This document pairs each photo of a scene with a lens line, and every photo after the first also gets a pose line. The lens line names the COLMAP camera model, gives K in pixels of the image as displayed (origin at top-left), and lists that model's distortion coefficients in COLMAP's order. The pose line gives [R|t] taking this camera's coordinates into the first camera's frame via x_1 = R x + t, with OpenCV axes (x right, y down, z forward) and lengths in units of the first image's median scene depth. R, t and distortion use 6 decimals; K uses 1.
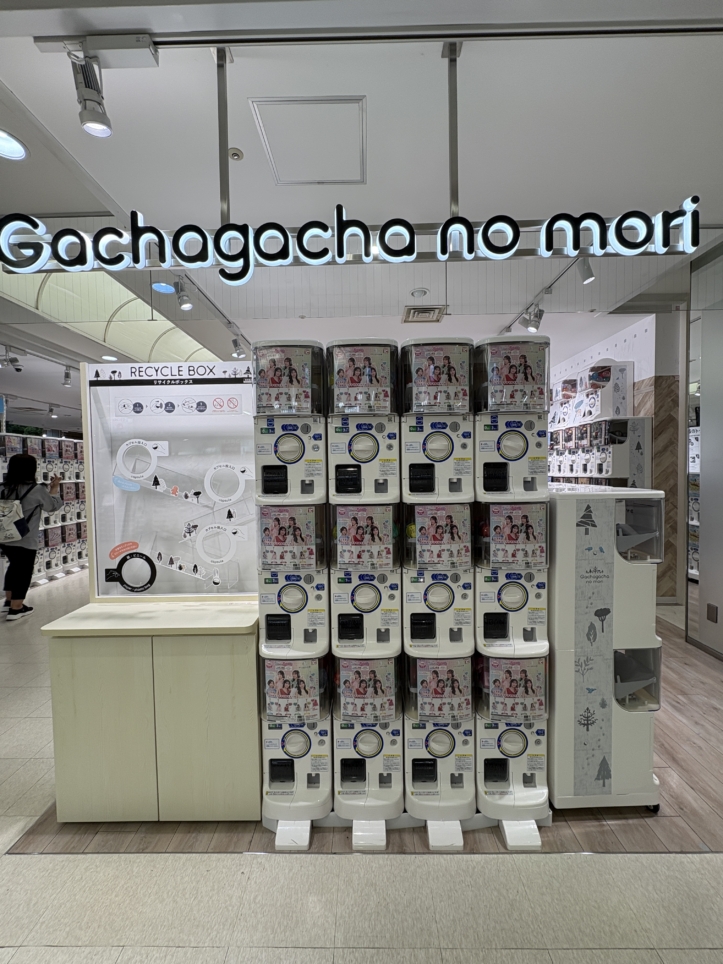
lens RADIAL K [[381.4, 0, 363.3], [0, 381.4, 480.2], [0, 0, 1]] dist [-0.000571, -0.000194]
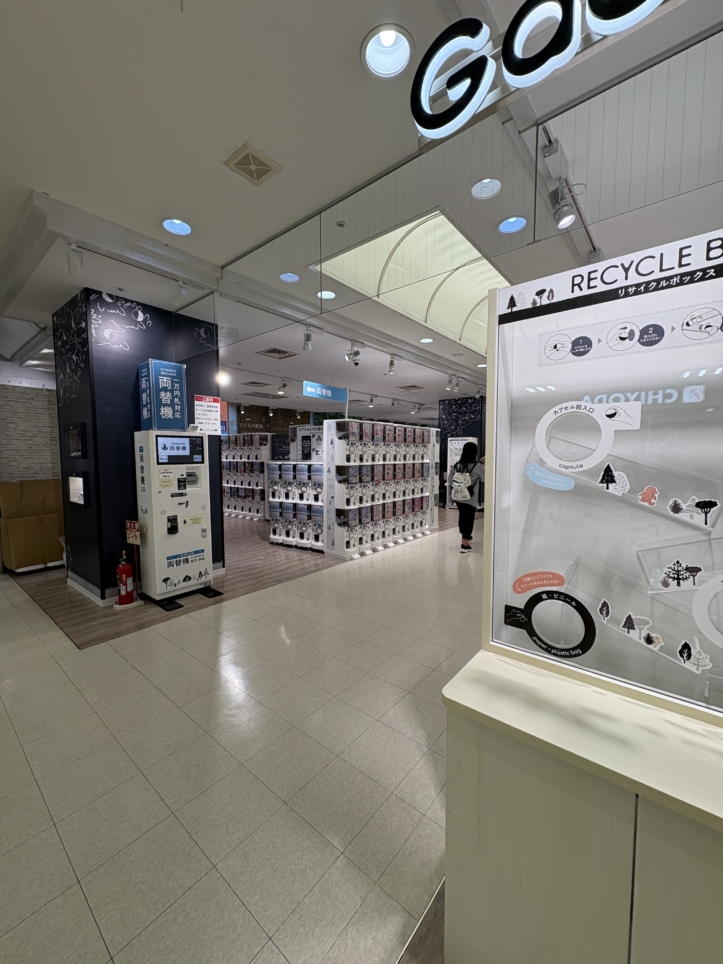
lens RADIAL K [[381.4, 0, 360.9], [0, 381.4, 481.7], [0, 0, 1]] dist [-0.000571, -0.000194]
pose [[0.776300, 0.061652, -0.627342, -0.474167], [-0.032923, 0.997813, 0.057319, -0.008385], [0.629504, -0.023842, 0.776632, 0.339882]]
